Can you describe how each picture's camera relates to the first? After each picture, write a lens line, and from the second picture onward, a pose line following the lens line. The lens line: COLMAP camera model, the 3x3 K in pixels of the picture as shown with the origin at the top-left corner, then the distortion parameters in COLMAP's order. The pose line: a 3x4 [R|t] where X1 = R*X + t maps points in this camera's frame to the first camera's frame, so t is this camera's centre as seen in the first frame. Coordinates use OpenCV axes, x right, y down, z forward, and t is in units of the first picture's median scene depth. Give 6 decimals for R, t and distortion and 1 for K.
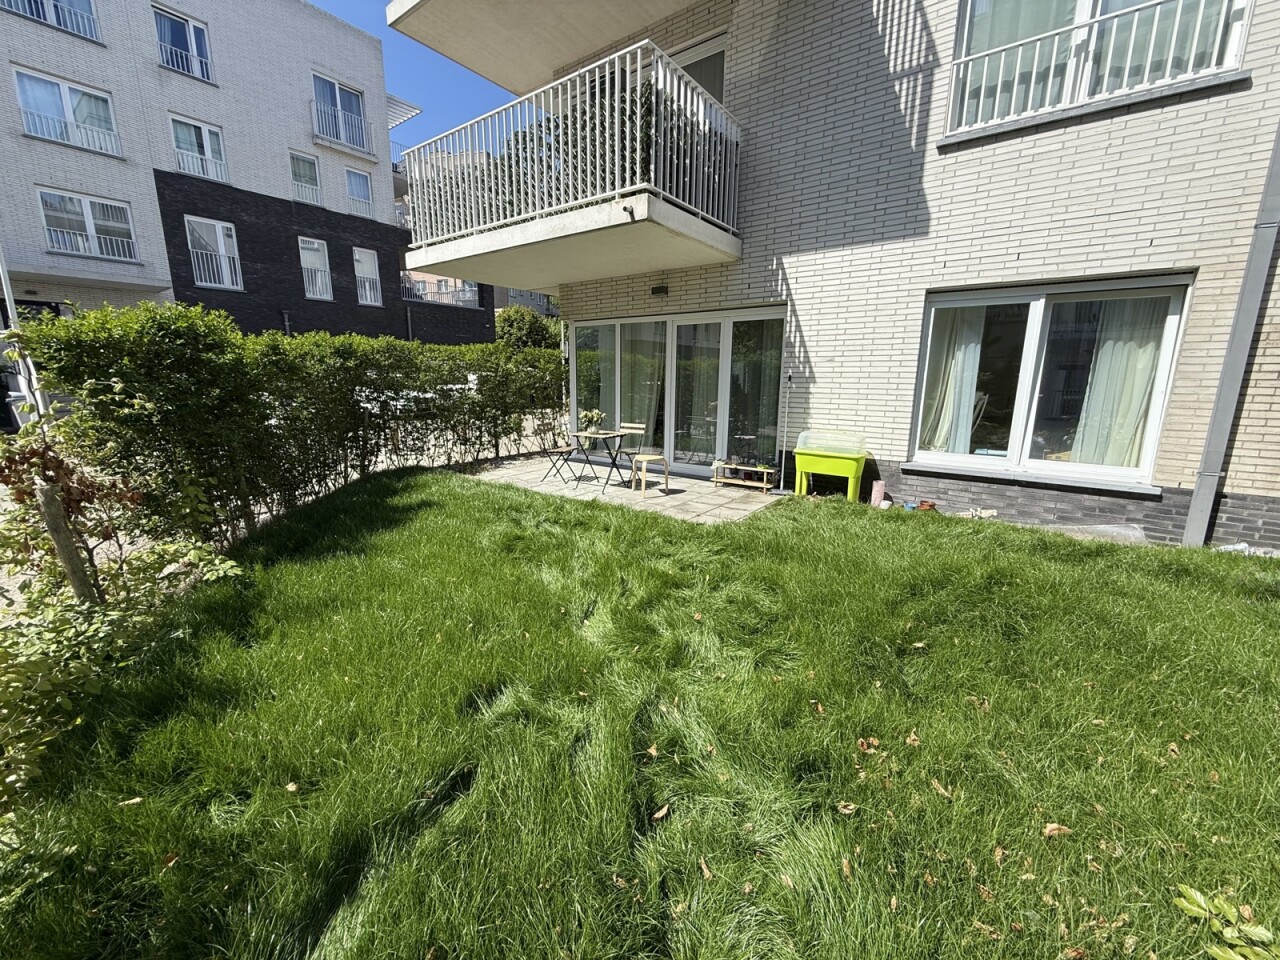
lens RADIAL K [[510.4, 0, 637.1], [0, 510.4, 479.2], [0, 0, 1]] dist [-0.000350, 0.000281]
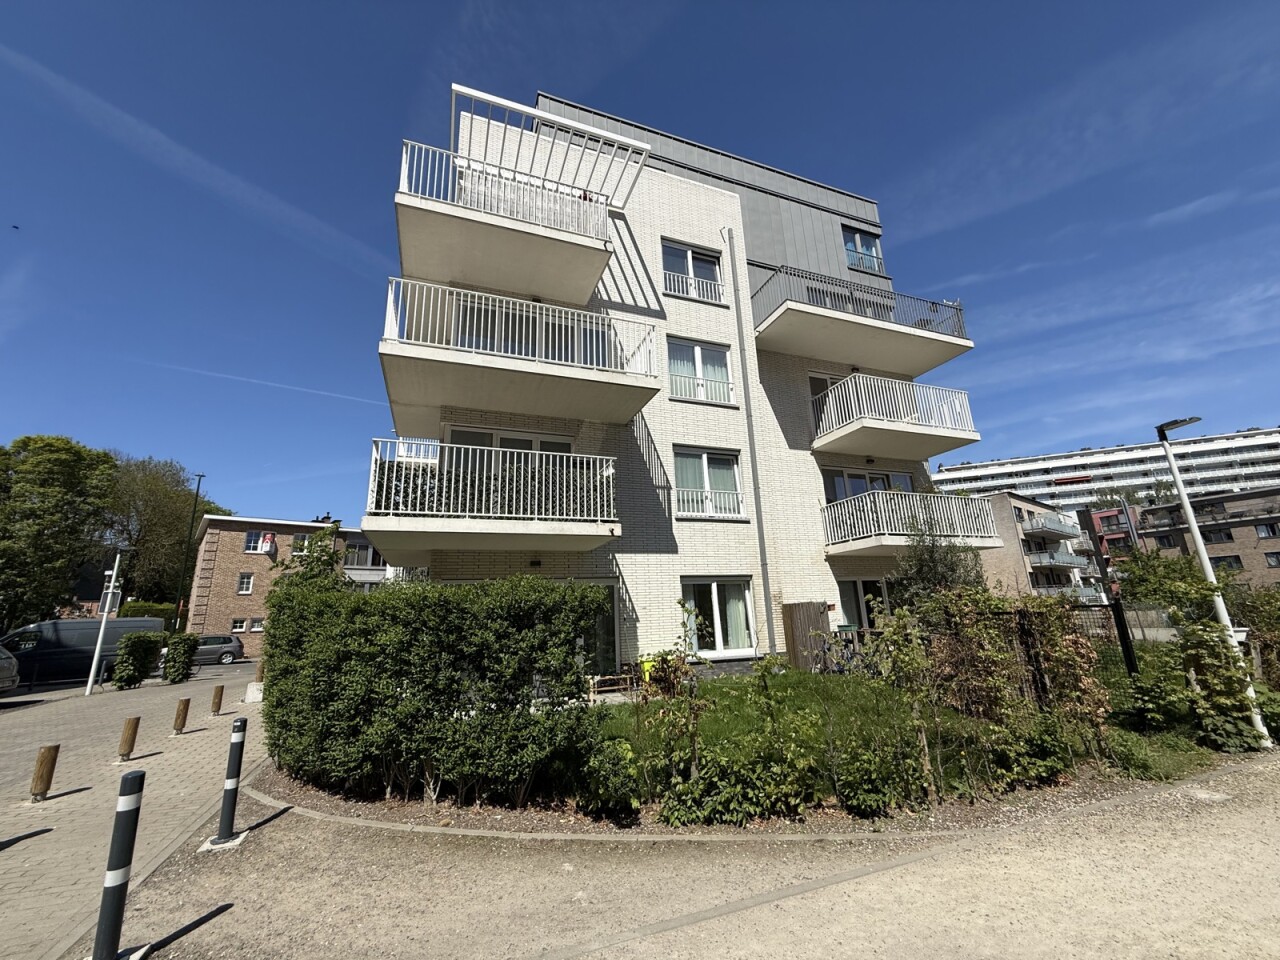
lens RADIAL K [[510.4, 0, 637.1], [0, 510.4, 479.2], [0, 0, 1]] dist [-0.000350, 0.000281]
pose [[0.538910, 0.194700, 0.819554, -1.505563], [0.210352, 0.910994, -0.354743, -0.007331], [-0.815677, 0.363569, 0.449988, 0.003202]]
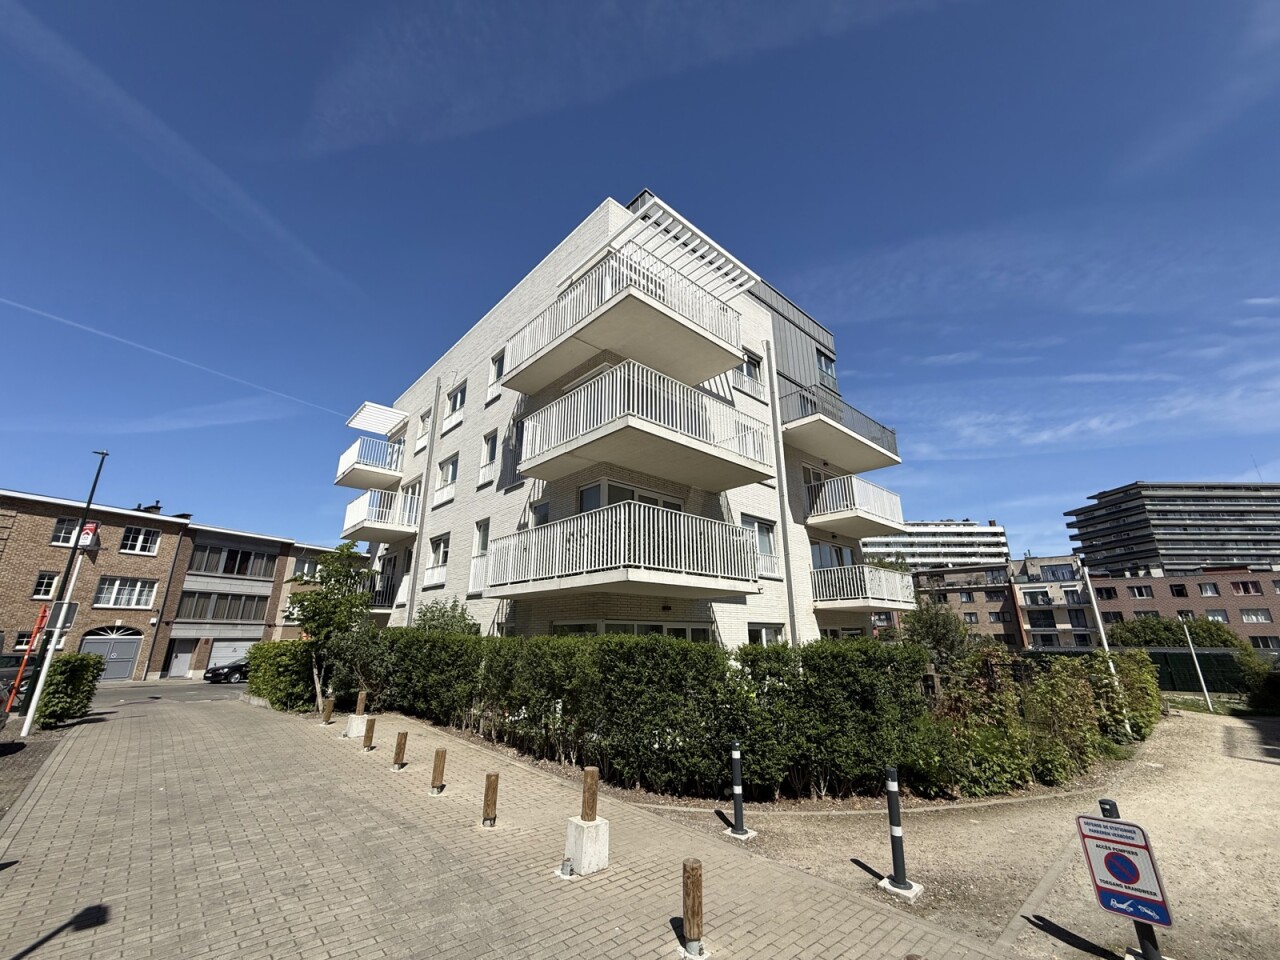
lens RADIAL K [[510.4, 0, 637.1], [0, 510.4, 479.2], [0, 0, 1]] dist [-0.000350, 0.000281]
pose [[0.191053, 0.287242, 0.938611, -2.461440], [0.202627, 0.924088, -0.324042, -0.330831], [-0.960438, 0.252097, 0.118347, 1.107160]]
